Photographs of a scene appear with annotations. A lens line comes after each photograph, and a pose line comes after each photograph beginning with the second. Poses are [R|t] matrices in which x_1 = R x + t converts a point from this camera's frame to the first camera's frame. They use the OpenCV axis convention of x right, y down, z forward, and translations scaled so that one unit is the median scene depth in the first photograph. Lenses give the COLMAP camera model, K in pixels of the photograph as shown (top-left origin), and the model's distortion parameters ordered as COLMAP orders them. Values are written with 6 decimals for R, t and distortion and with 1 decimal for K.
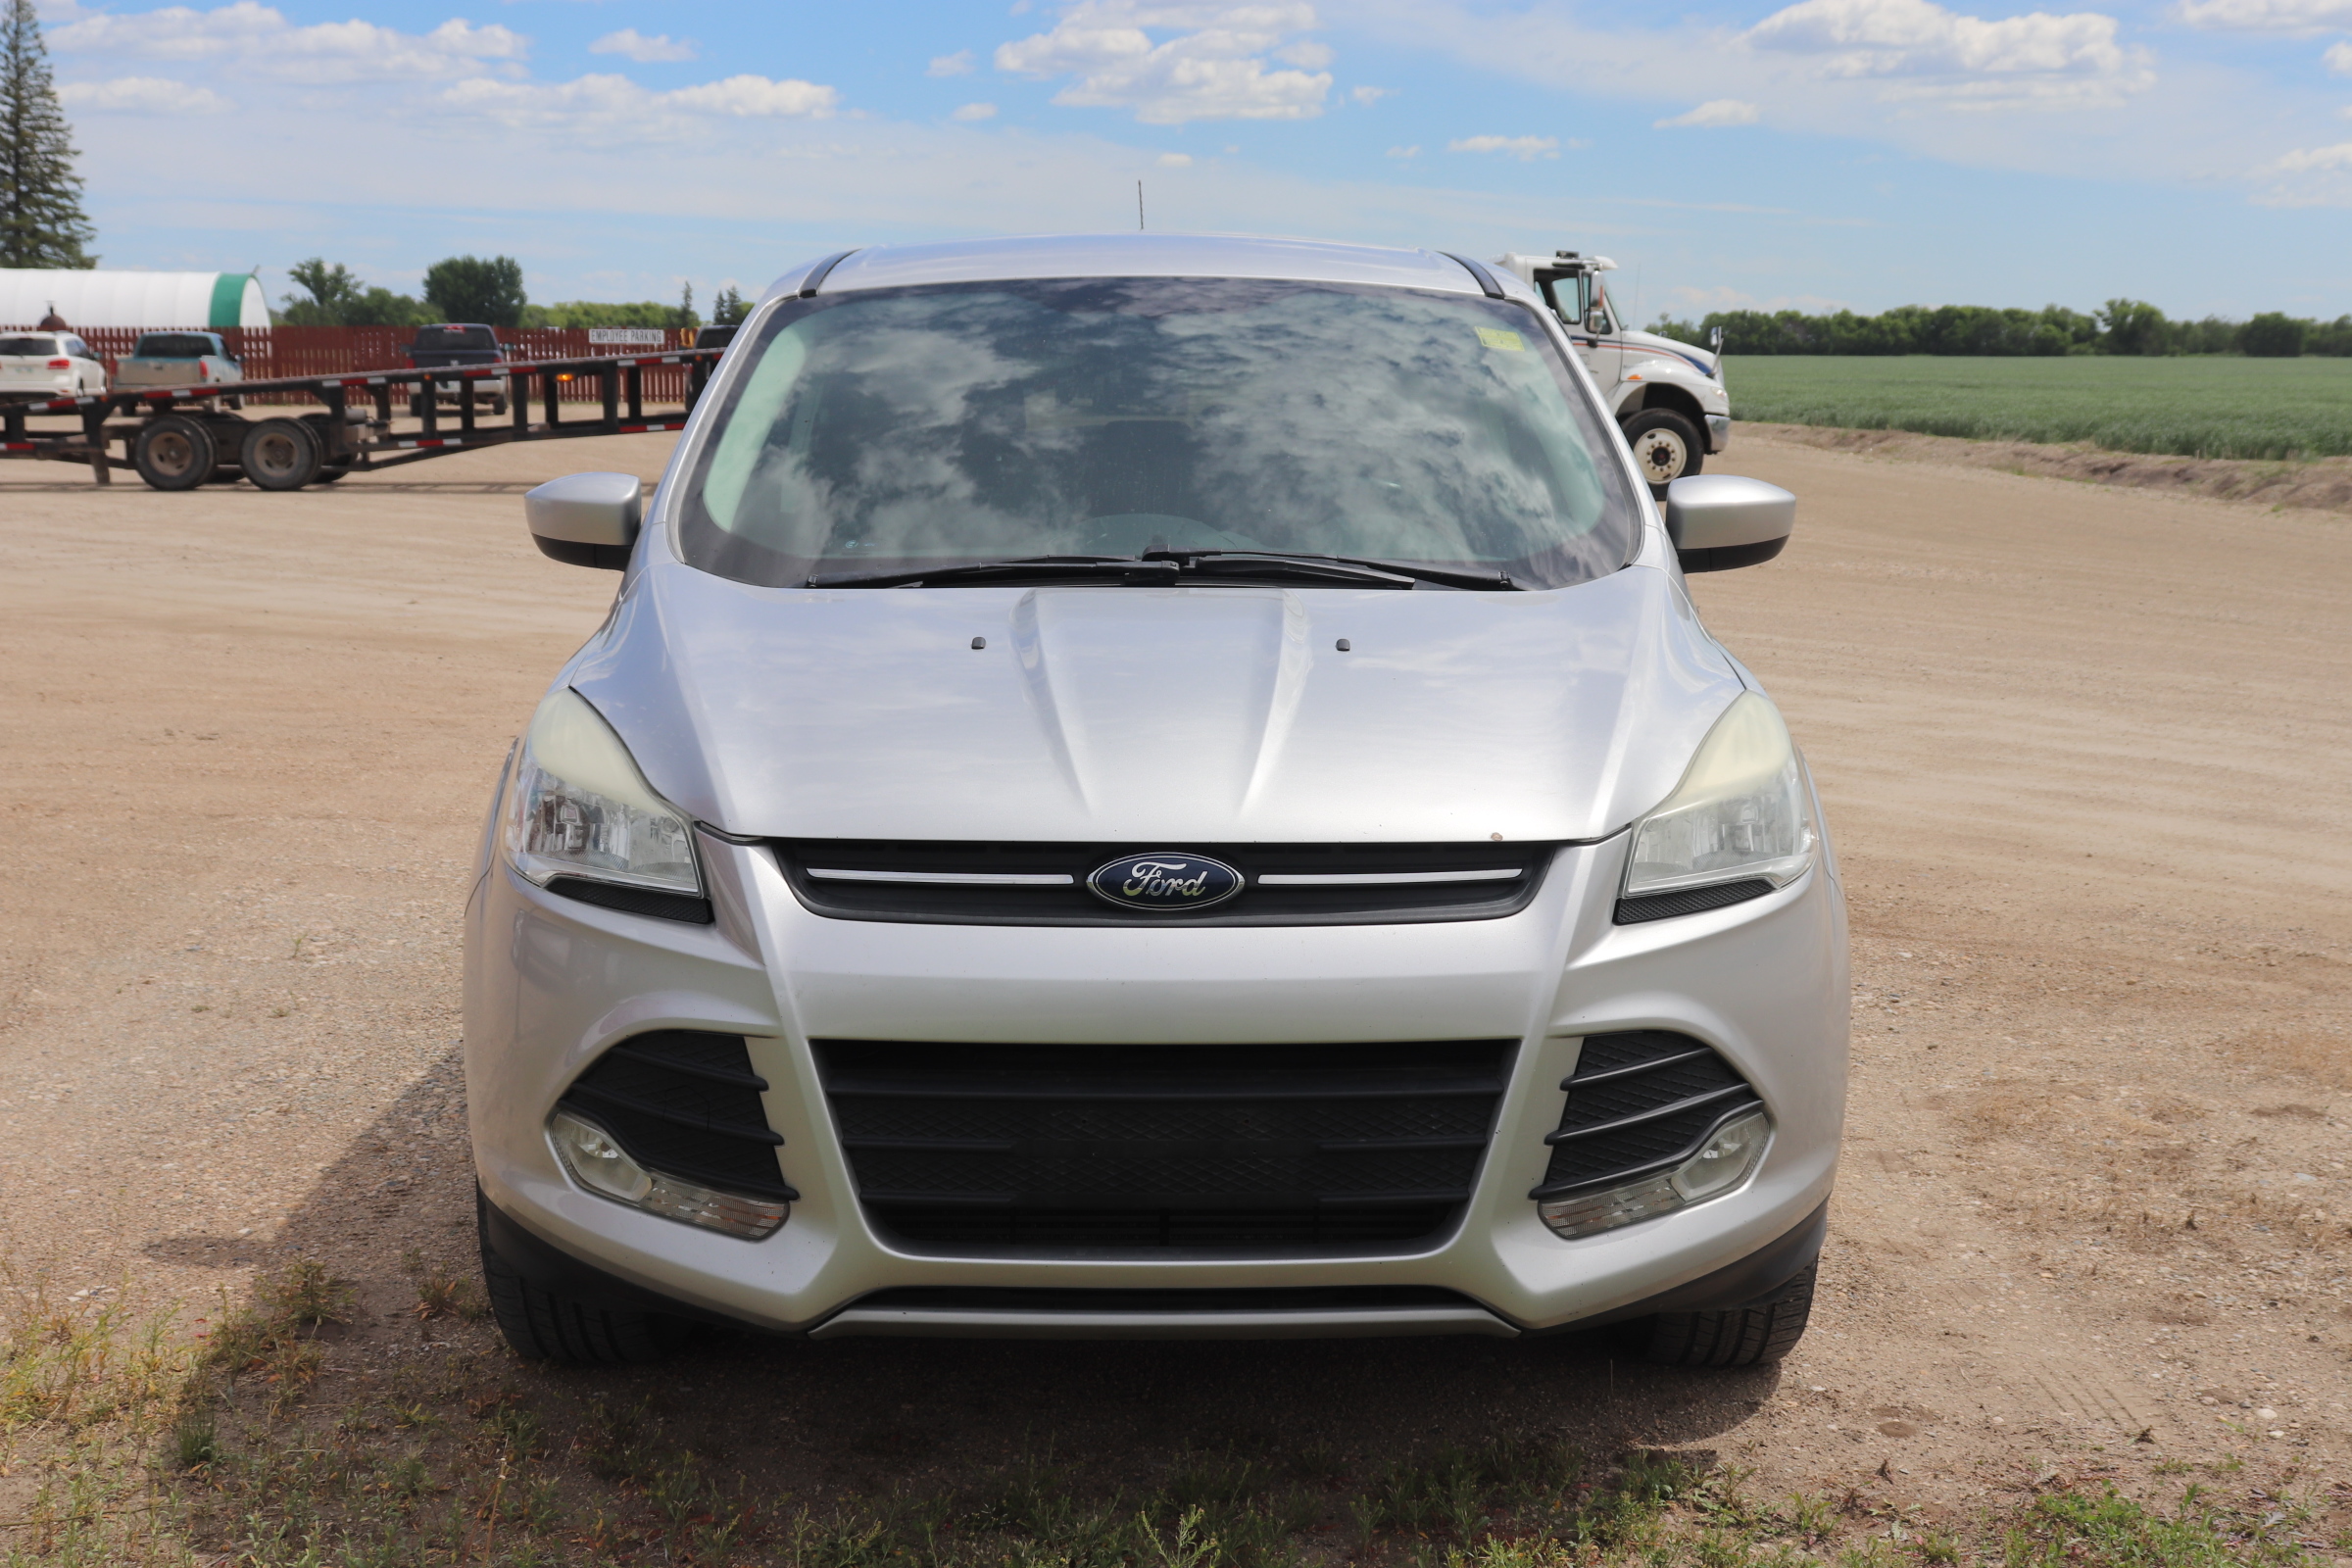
lens RADIAL K [[2992.5, 0, 1175.1], [0, 2992.5, 781.2], [0, 0, 1]] dist [0.079042, 0.000000]
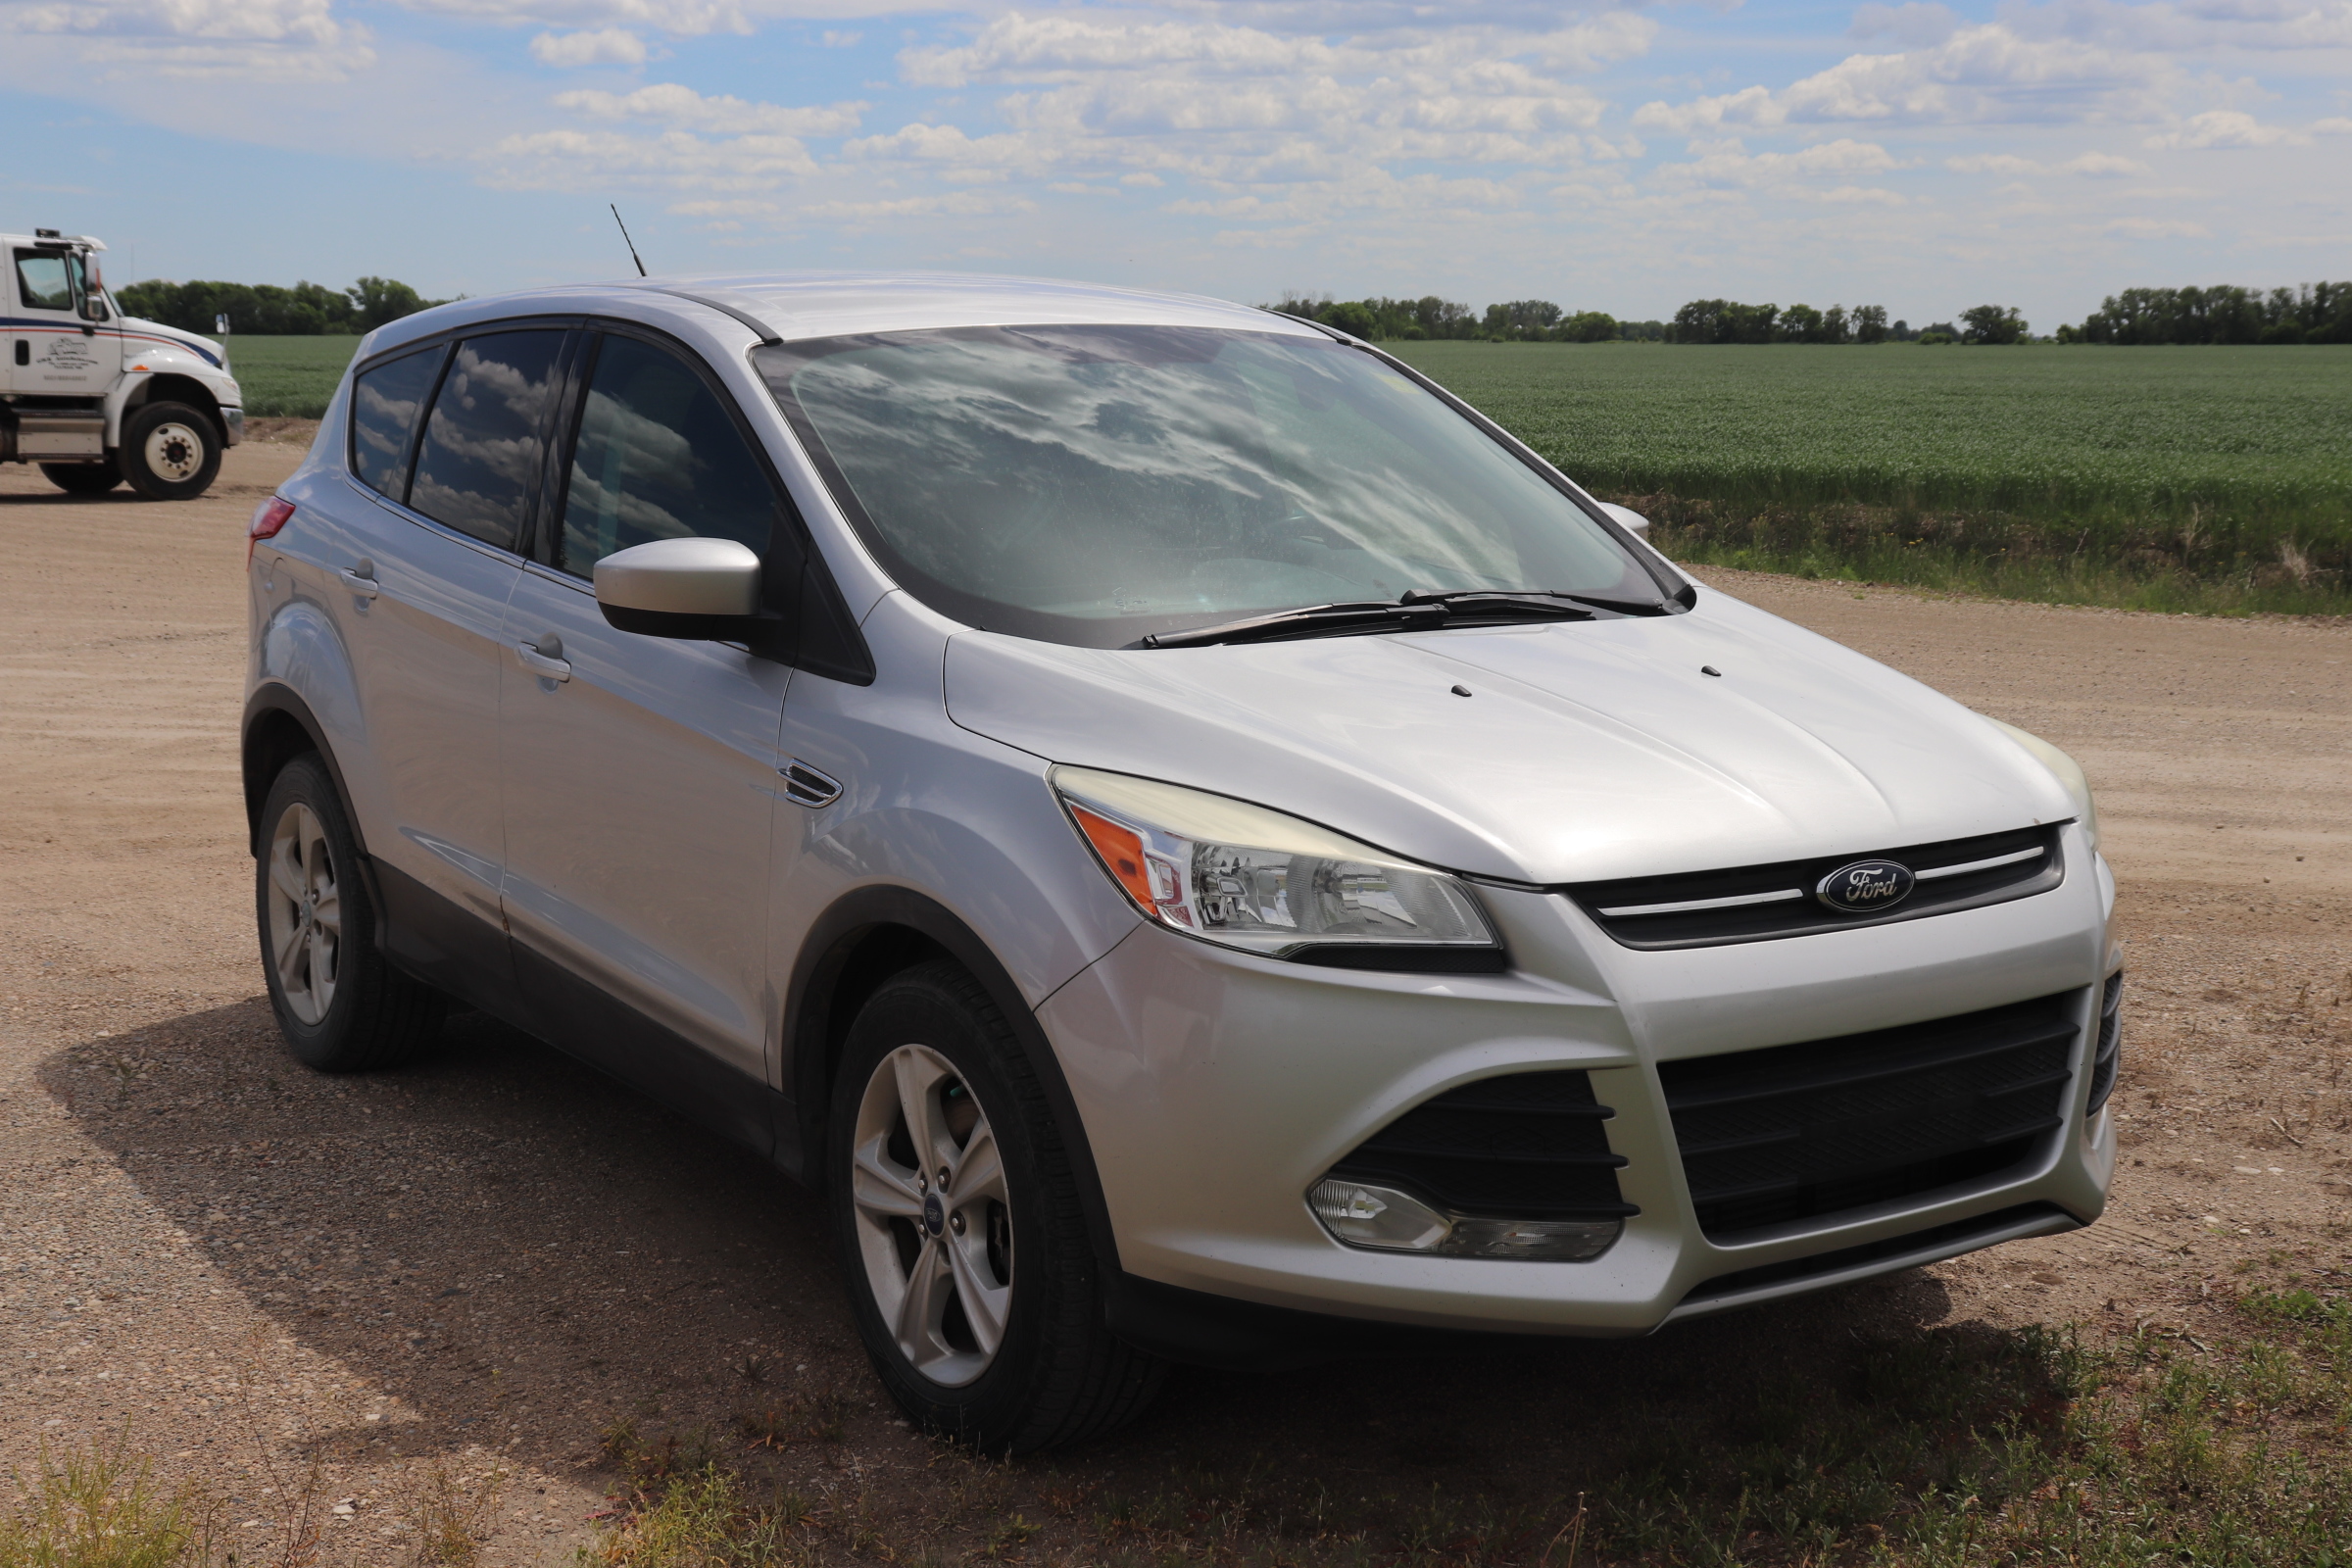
lens RADIAL K [[3150.1, 0, 1156.6], [0, 3150.1, 681.2], [0, 0, 1]] dist [0.093169, 0.000000]
pose [[0.819558, -0.067199, 0.569042, -0.152790], [0.083084, 0.996541, -0.001979, -0.010861], [-0.566941, 0.048900, 0.822306, 0.025291]]
